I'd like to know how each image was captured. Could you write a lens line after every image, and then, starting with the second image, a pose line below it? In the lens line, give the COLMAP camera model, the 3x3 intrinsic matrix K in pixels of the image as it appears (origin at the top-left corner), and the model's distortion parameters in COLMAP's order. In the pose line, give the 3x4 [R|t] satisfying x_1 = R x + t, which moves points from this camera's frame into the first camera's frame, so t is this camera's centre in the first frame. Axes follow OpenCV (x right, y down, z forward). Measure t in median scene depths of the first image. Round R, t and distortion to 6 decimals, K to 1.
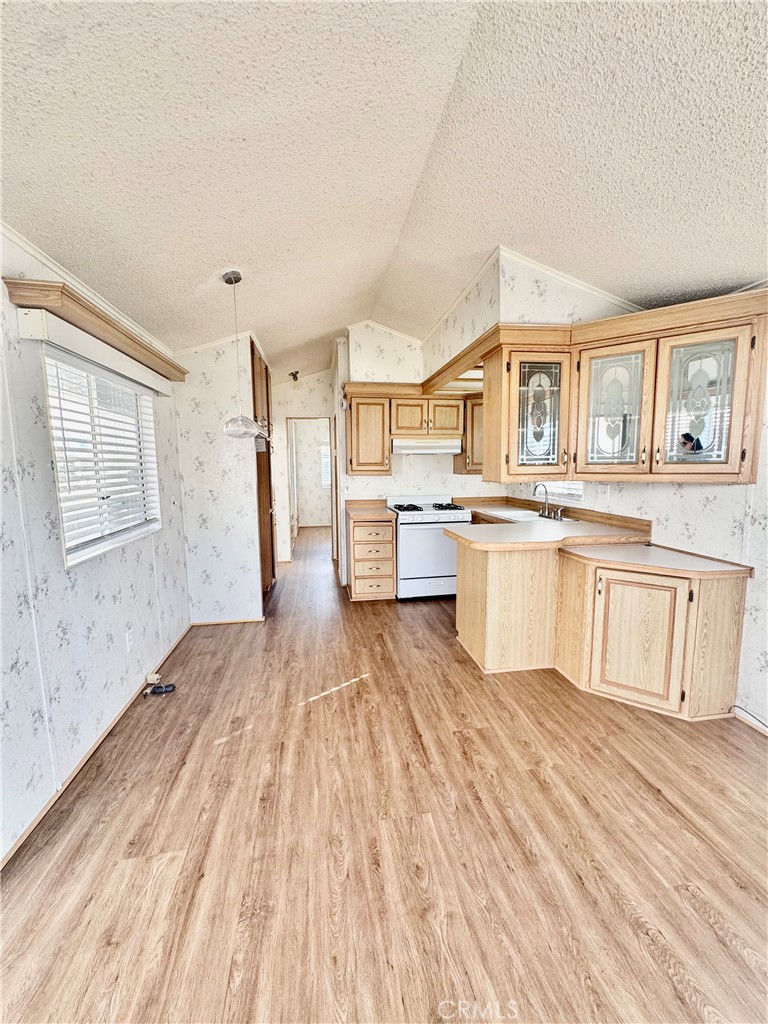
lens RADIAL K [[411.8, 0, 384.2], [0, 411.8, 513.3], [0, 0, 1]] dist [0.002801, 0.000300]
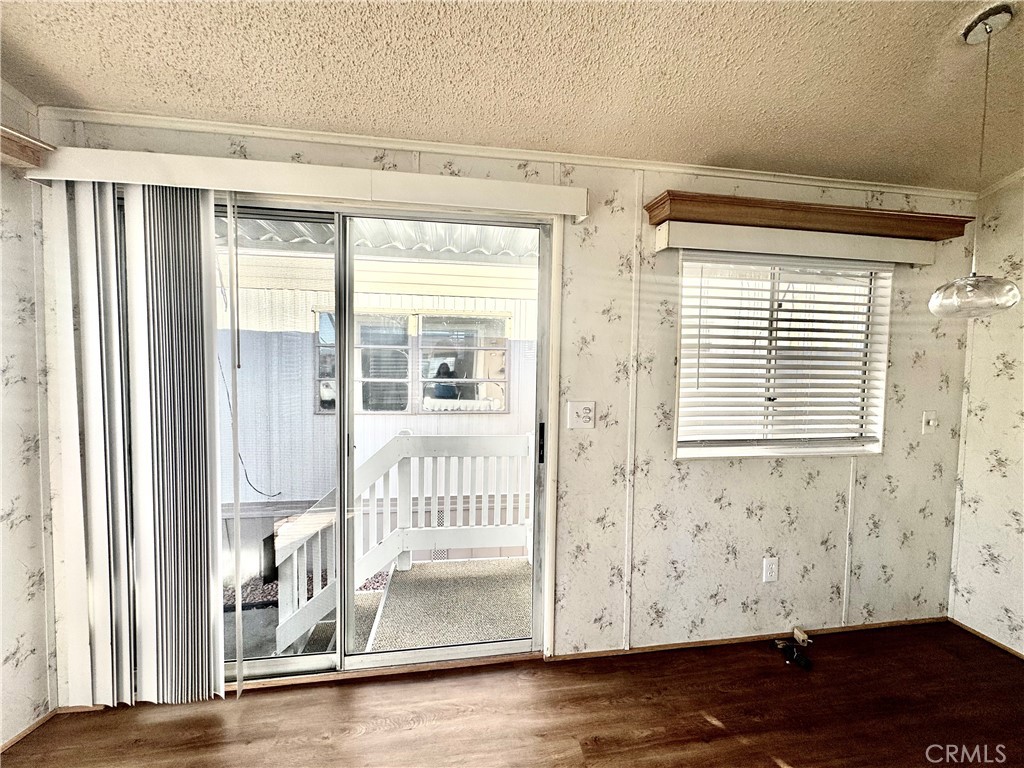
lens RADIAL K [[411.8, 0, 512.7], [0, 411.8, 382.5], [0, 0, 1]] dist [0.002801, 0.000300]
pose [[0.005796, 0.071134, -0.997450, 0.273379], [-0.137594, 0.988036, 0.069663, -0.079148], [0.990472, 0.136839, 0.015514, 0.578005]]
